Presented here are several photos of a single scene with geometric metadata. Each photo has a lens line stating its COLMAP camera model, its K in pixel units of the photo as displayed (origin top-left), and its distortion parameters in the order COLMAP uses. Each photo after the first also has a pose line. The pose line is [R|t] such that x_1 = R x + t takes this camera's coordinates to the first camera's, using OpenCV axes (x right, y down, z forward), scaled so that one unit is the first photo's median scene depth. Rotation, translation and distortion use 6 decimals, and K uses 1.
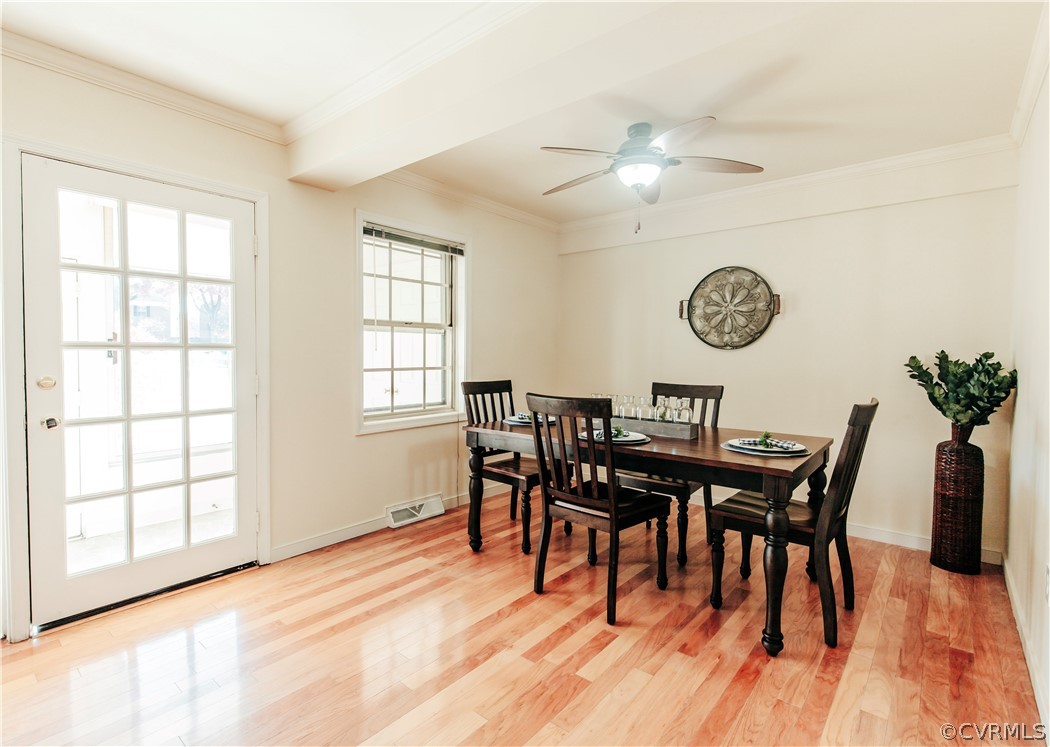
lens RADIAL K [[504.4, 0, 515.0], [0, 504.4, 372.4], [0, 0, 1]] dist [0.001746, -0.000110]
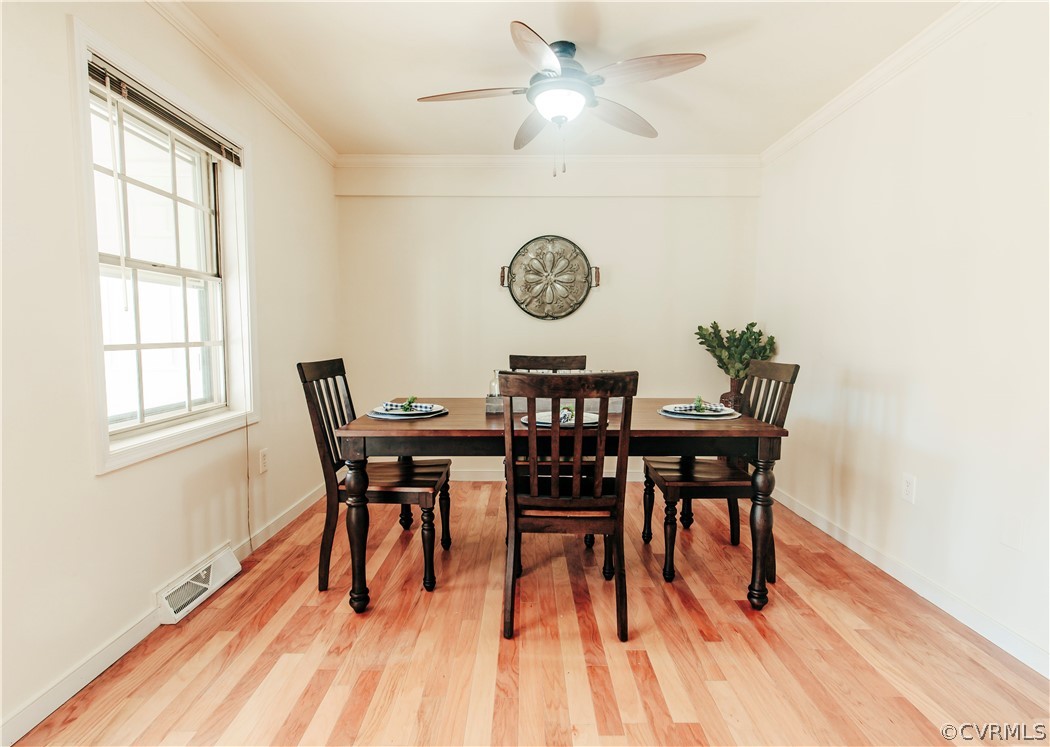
lens RADIAL K [[504.4, 0, 515.0], [0, 504.4, 372.4], [0, 0, 1]] dist [0.001746, -0.000110]
pose [[0.760613, -0.052808, 0.647054, -0.292194], [0.025469, 0.998346, 0.051540, 0.004811], [-0.648706, -0.022723, 0.760700, 0.309713]]
